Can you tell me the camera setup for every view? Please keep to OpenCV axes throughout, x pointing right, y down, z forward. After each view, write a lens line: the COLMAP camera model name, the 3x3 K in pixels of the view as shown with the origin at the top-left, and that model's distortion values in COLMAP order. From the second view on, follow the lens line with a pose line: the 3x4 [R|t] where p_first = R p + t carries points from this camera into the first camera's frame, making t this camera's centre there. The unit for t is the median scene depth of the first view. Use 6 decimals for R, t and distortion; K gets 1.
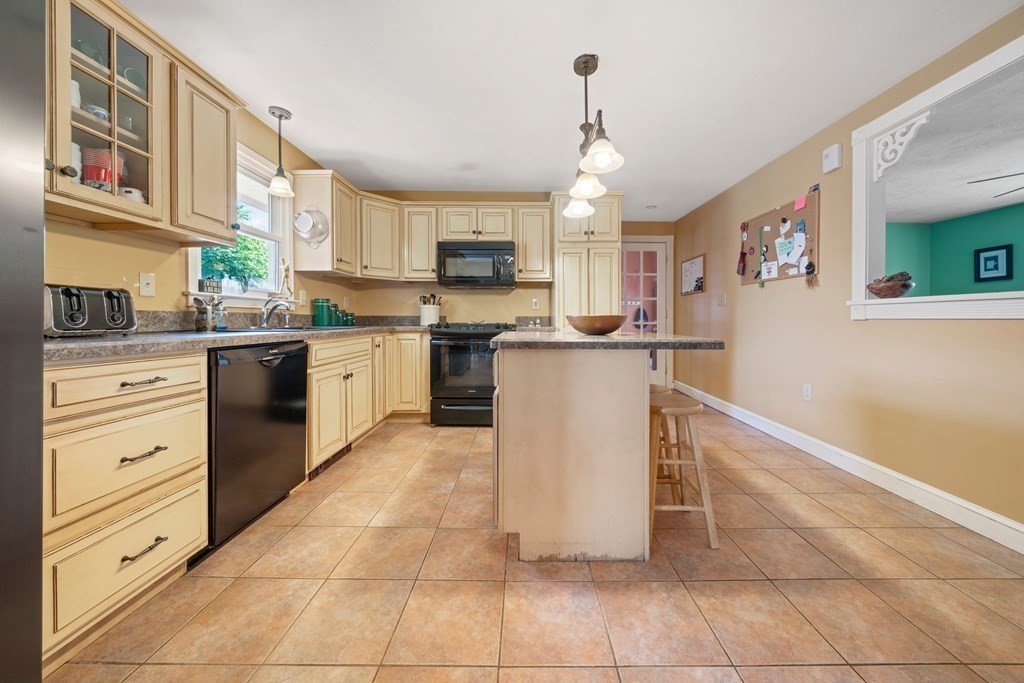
lens RADIAL K [[352.2, 0, 523.5], [0, 352.2, 327.3], [0, 0, 1]] dist [-0.005871, 0.000079]
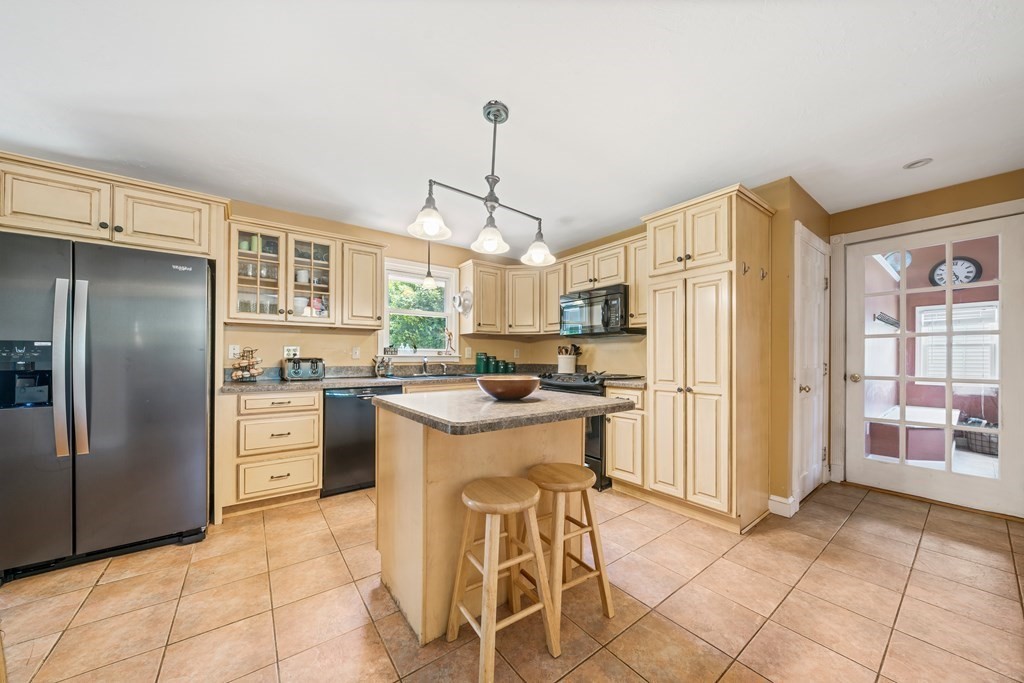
lens RADIAL K [[352.2, 0, 520.9], [0, 352.2, 358.4], [0, 0, 1]] dist [-0.005871, 0.000079]
pose [[0.608064, -0.000307, -0.793888, 0.647945], [-0.015795, 0.999797, -0.012484, -0.049101], [0.793731, 0.020130, 0.607936, 0.322190]]
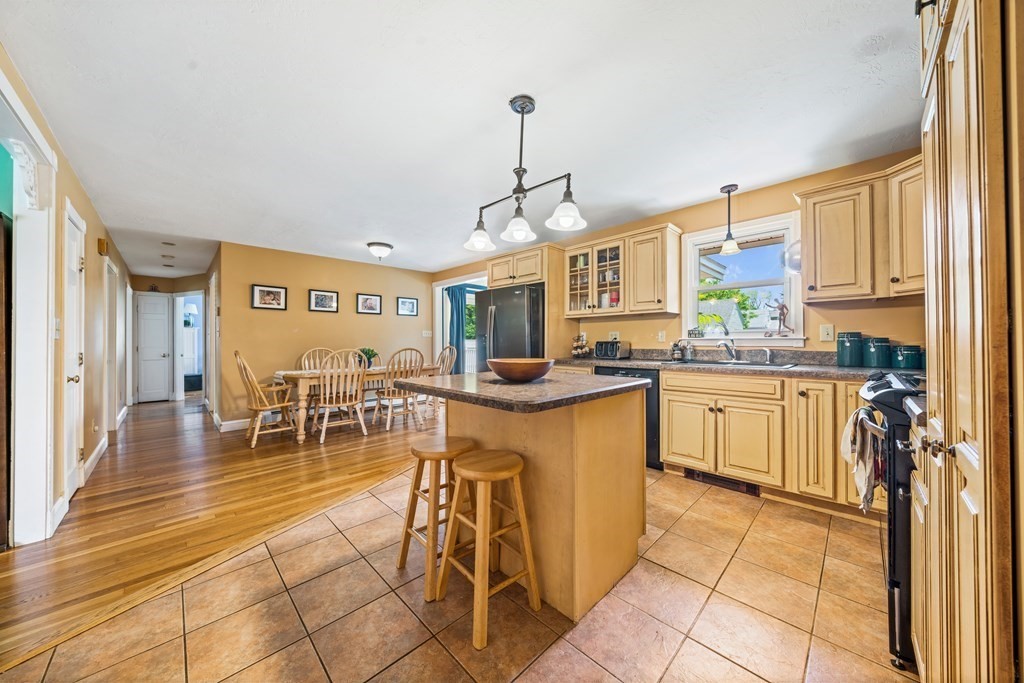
lens RADIAL K [[352.2, 0, 517.2], [0, 352.2, 345.4], [0, 0, 1]] dist [-0.005871, 0.000079]
pose [[-0.708165, 0.006901, -0.706013, 0.589784], [-0.013166, 0.999649, 0.022977, -0.064731], [0.705924, 0.025567, -0.707826, 1.127065]]
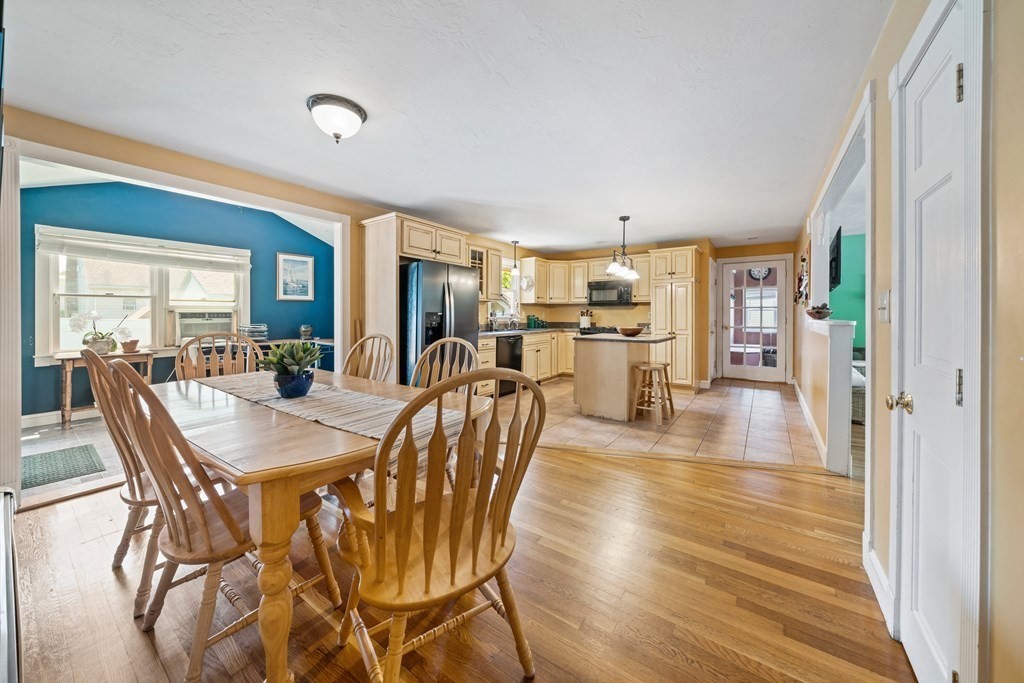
lens RADIAL K [[352.2, 0, 519.2], [0, 352.2, 319.3], [0, 0, 1]] dist [-0.005871, 0.000079]
pose [[0.820009, 0.003440, -0.572340, 0.619502], [-0.009449, 0.999927, -0.007528, -0.042962], [0.572272, 0.011581, 0.819982, -0.835078]]
